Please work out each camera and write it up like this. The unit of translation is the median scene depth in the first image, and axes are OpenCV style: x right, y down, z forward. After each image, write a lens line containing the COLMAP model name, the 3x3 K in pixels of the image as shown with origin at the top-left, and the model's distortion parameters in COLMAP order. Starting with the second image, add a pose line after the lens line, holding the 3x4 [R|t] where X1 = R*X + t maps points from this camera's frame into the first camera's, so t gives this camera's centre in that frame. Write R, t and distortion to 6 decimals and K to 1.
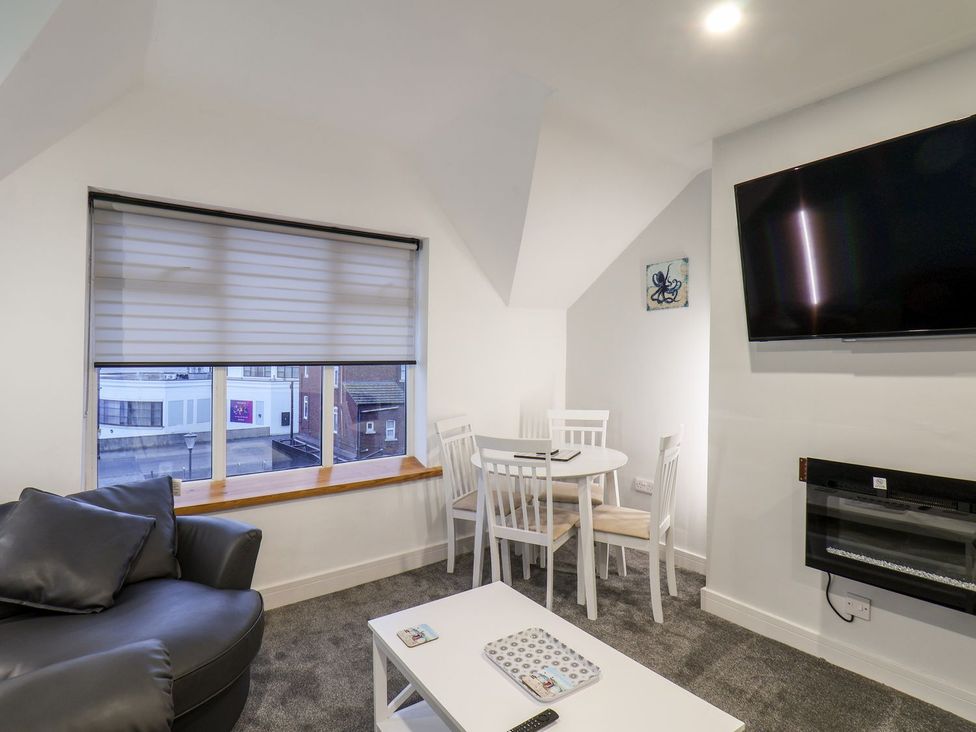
lens RADIAL K [[515.6, 0, 488.0], [0, 515.6, 366.0], [0, 0, 1]] dist [-0.004730, -0.000786]
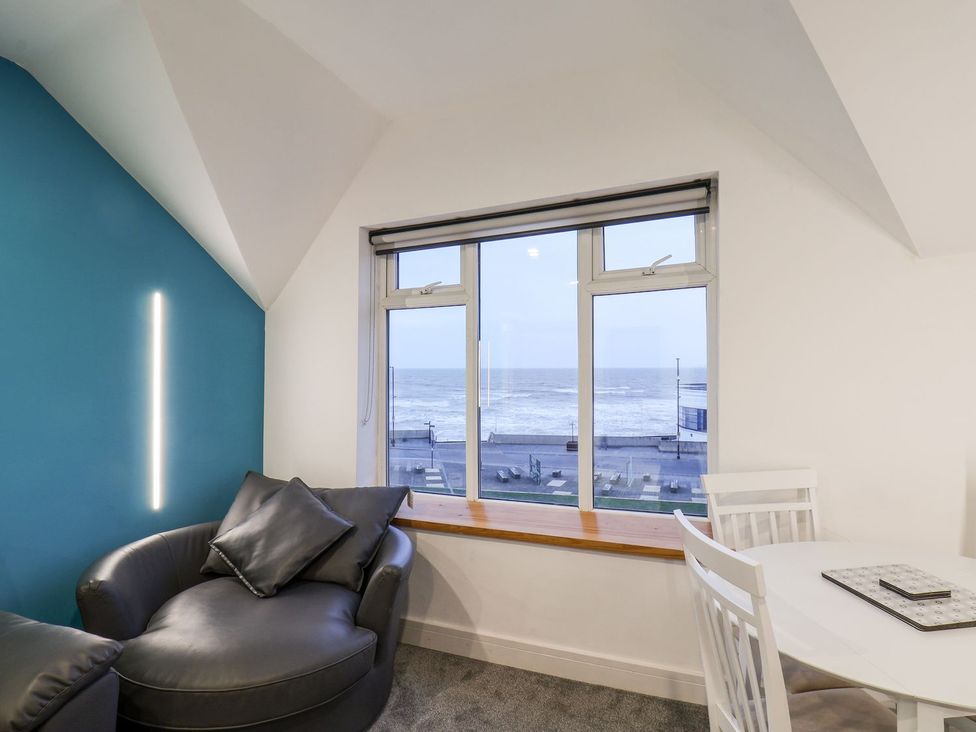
lens RADIAL K [[515.6, 0, 488.0], [0, 515.6, 366.0], [0, 0, 1]] dist [-0.004730, -0.000786]
pose [[0.517031, -0.023403, -0.855647, 0.285008], [0.004662, 0.999688, -0.024525, -0.002916], [0.855954, 0.008691, 0.516979, 0.477973]]
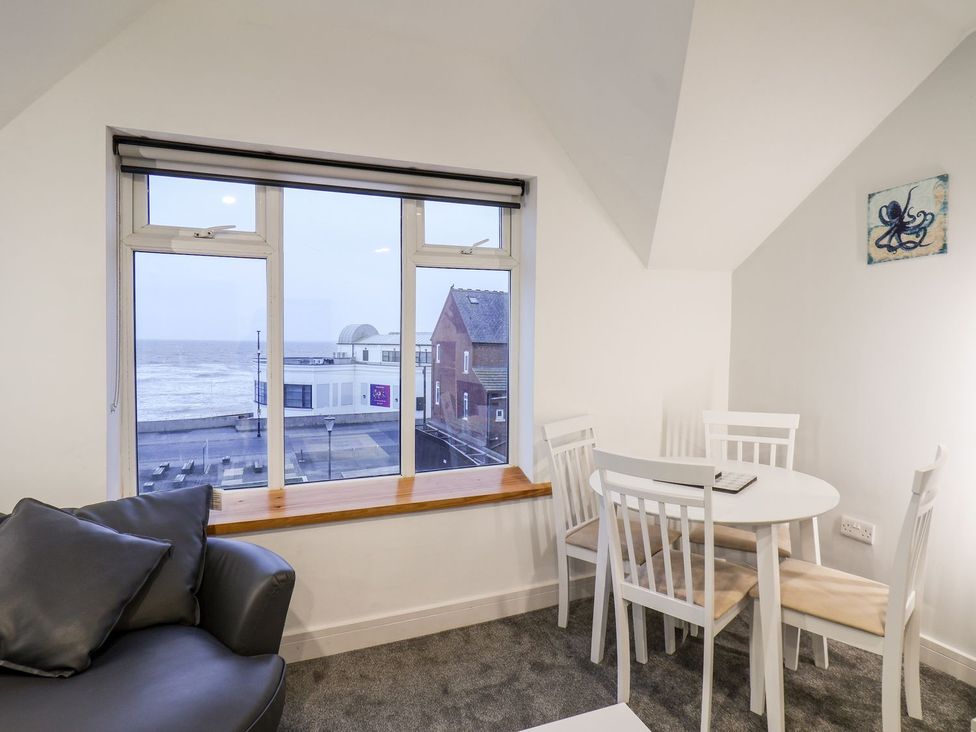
lens RADIAL K [[539.1, 0, 488.0], [0, 539.1, 366.0], [0, 0, 1]] dist [-0.010563, -0.002875]
pose [[0.968253, 0.006541, -0.249885, 0.014955], [0.000190, 0.999638, 0.026904, 0.002962], [0.249971, -0.026097, 0.967902, 0.235247]]
